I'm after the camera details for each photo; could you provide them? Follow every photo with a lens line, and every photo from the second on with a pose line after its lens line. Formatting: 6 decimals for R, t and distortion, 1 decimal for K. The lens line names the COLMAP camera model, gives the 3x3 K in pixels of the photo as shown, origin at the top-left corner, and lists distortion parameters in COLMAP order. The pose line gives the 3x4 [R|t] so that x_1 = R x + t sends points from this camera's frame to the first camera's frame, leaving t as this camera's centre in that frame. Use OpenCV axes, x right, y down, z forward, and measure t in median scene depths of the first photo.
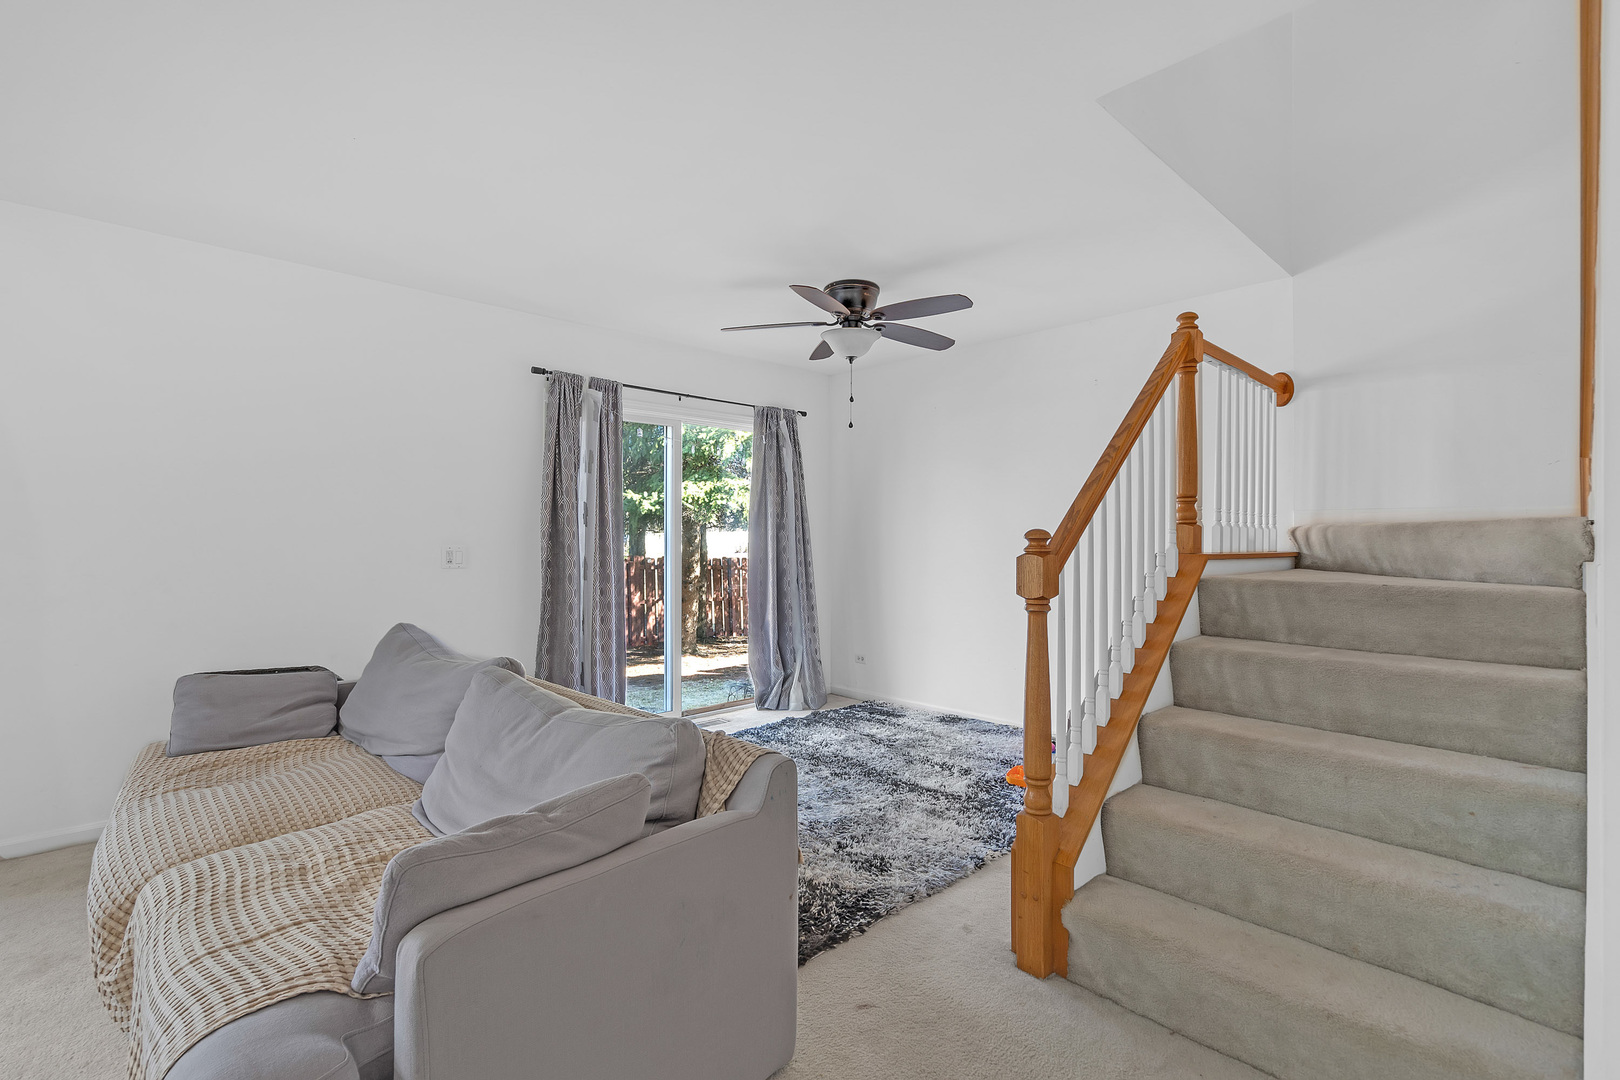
lens RADIAL K [[745.9, 0, 808.5], [0, 745.9, 533.6], [0, 0, 1]] dist [0.000961, 0.000210]
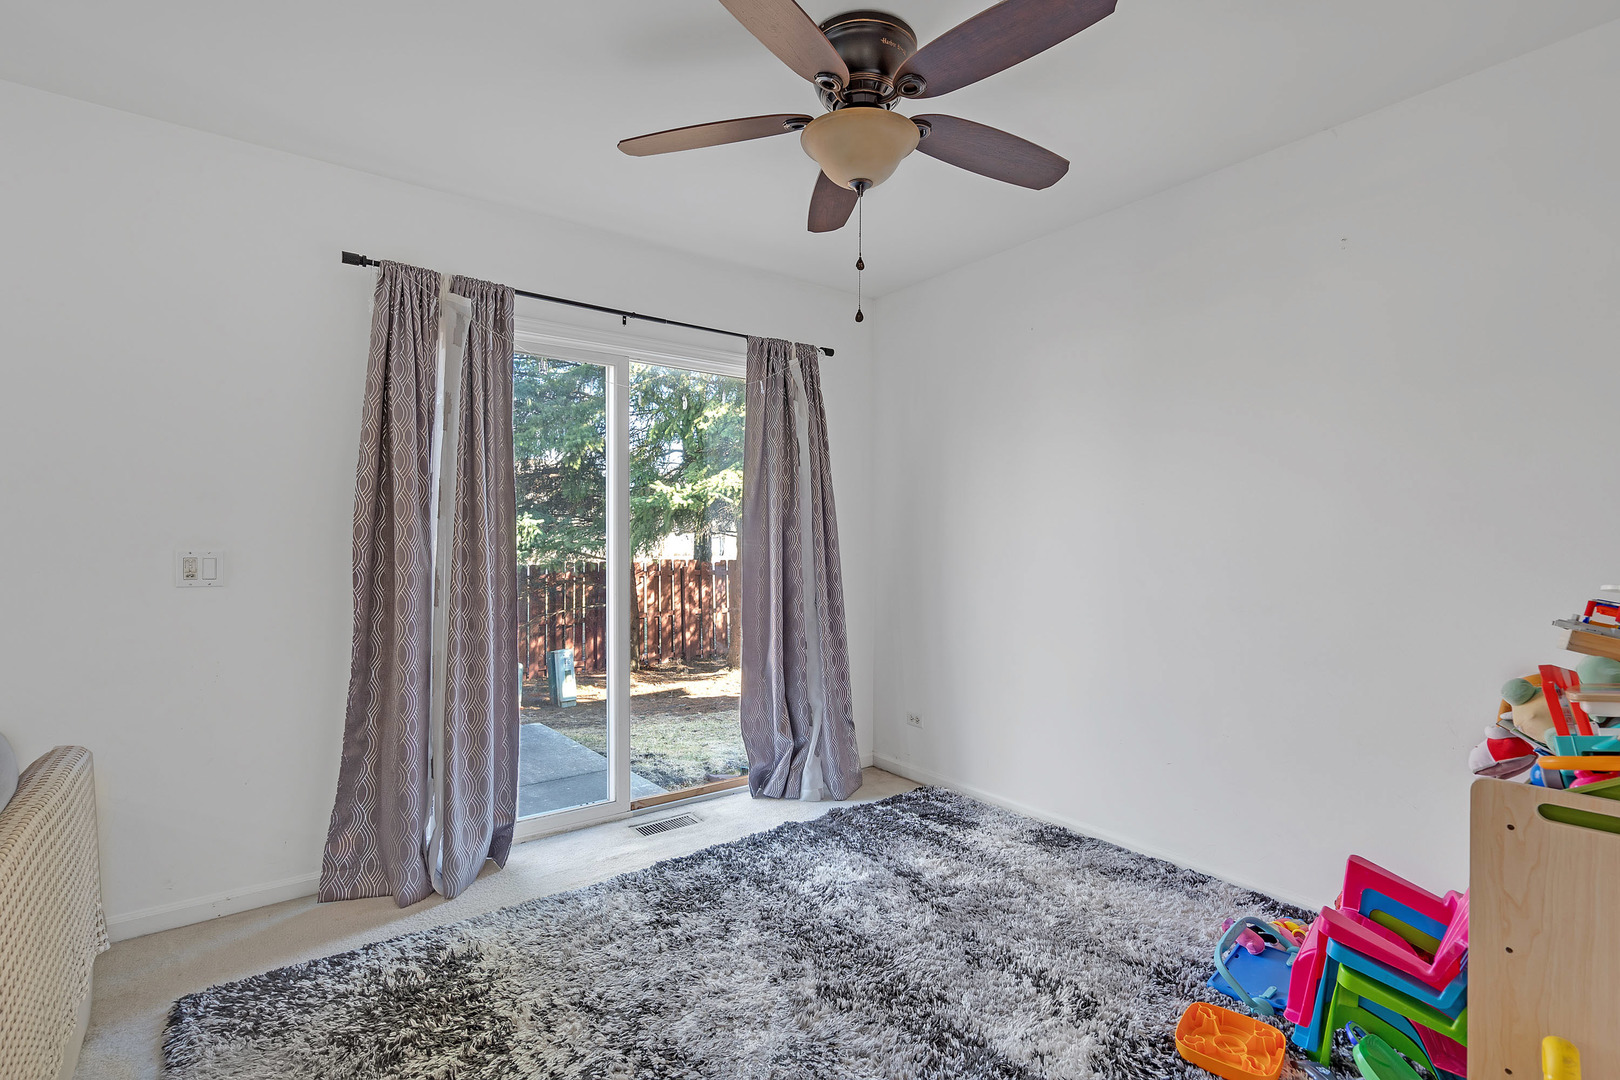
lens RADIAL K [[745.9, 0, 809.8], [0, 745.9, 550.9], [0, 0, 1]] dist [0.000961, 0.000210]
pose [[0.992100, 0.005102, -0.125349, 0.068991], [-0.002470, 0.999773, 0.021146, 0.003254], [0.125428, -0.020669, 0.991887, 0.379895]]
